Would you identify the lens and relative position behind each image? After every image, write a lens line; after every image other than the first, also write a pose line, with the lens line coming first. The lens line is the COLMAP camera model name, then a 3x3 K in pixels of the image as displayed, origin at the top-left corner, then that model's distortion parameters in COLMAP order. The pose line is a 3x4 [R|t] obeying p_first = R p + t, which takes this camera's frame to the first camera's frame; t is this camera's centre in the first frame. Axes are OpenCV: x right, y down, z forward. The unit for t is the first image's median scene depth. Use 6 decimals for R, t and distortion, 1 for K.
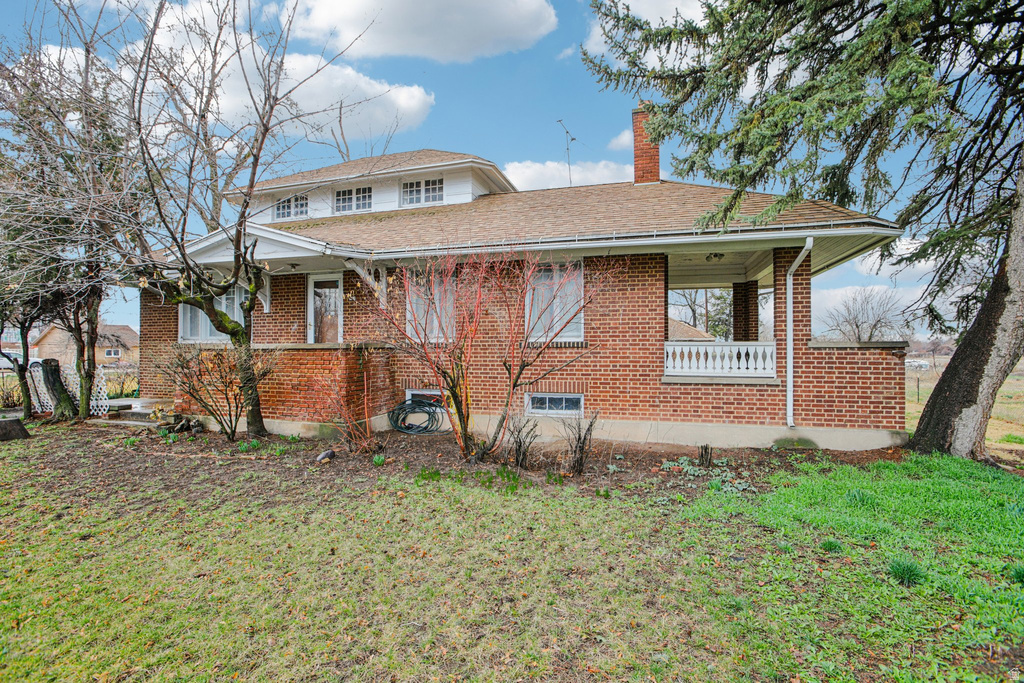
lens RADIAL K [[477.2, 0, 512.0], [0, 477.2, 341.5], [0, 0, 1]] dist [-0.045301, 0.015418]
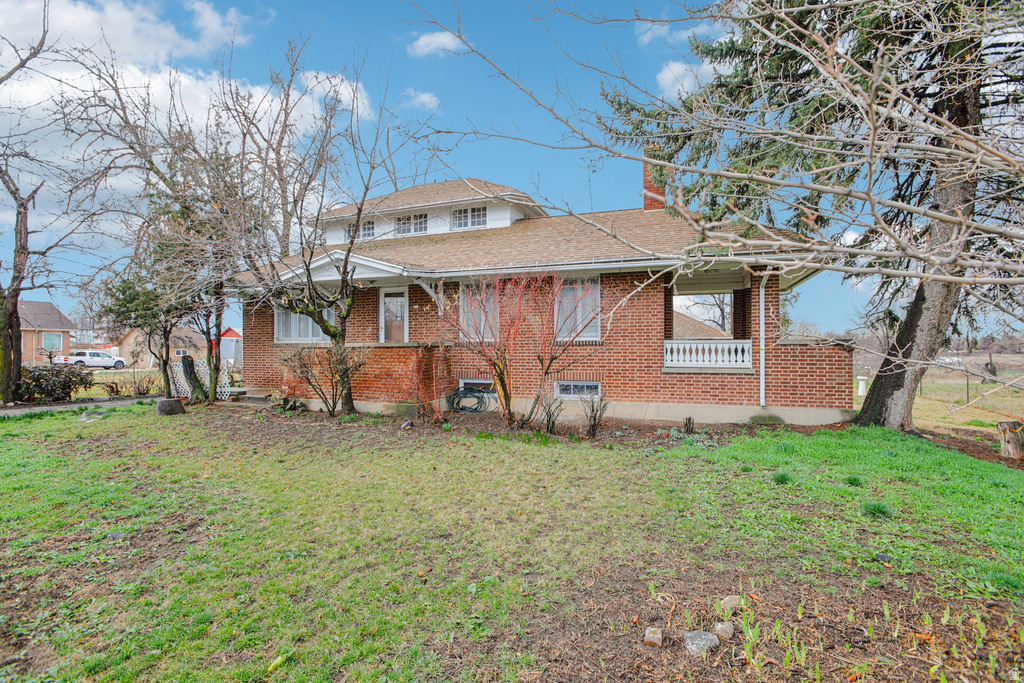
lens RADIAL K [[477.2, 0, 512.0], [0, 477.2, 341.5], [0, 0, 1]] dist [-0.045301, 0.015418]
pose [[0.997792, -0.003899, -0.066296, -0.000319], [0.004002, 0.999991, 0.001430, 0.000279], [0.066290, -0.001693, 0.997799, -0.292394]]
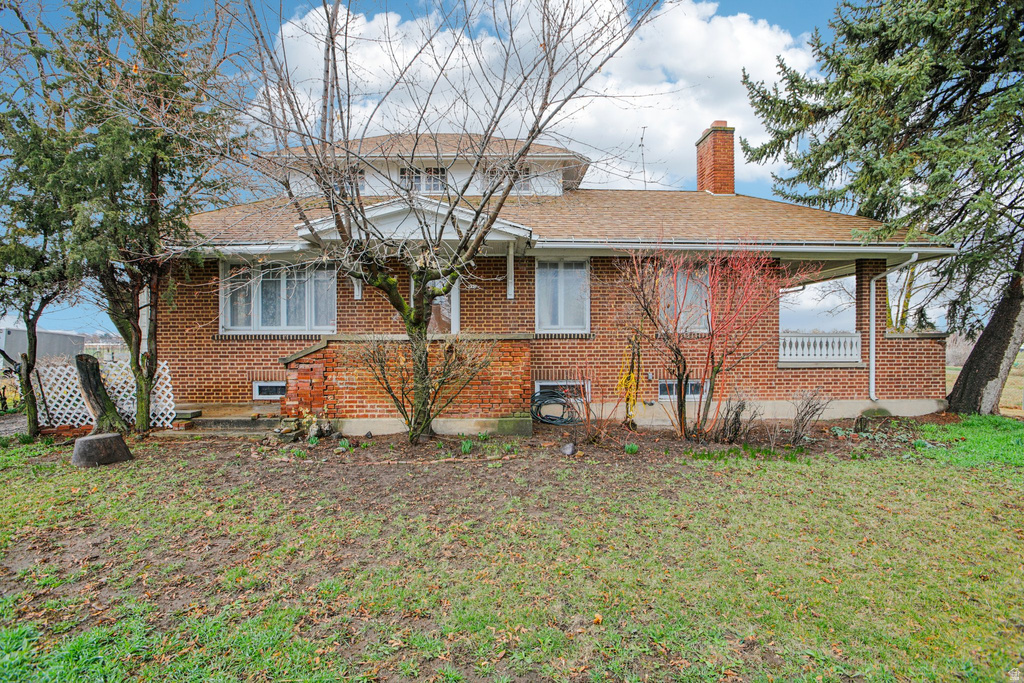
lens RADIAL K [[477.2, 0, 512.0], [0, 477.2, 341.5], [0, 0, 1]] dist [-0.045301, 0.015418]
pose [[0.951624, -0.003297, 0.307247, -0.669080], [-0.001468, 0.999882, 0.015278, 0.004074], [-0.307261, -0.014990, 0.951507, 0.089419]]
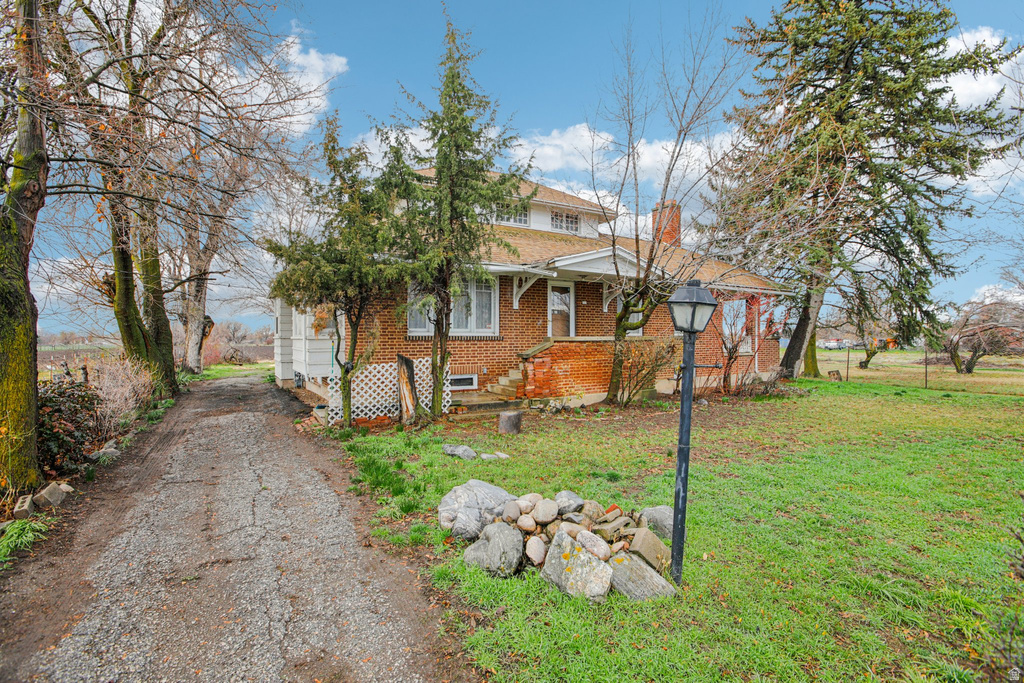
lens RADIAL K [[477.2, 0, 512.0], [0, 477.2, 341.5], [0, 0, 1]] dist [-0.045301, 0.015418]
pose [[0.676819, -0.007118, 0.736115, -1.781392], [-0.006619, 0.999854, 0.015754, -0.001826], [-0.736120, -0.015535, 0.676673, 0.289216]]
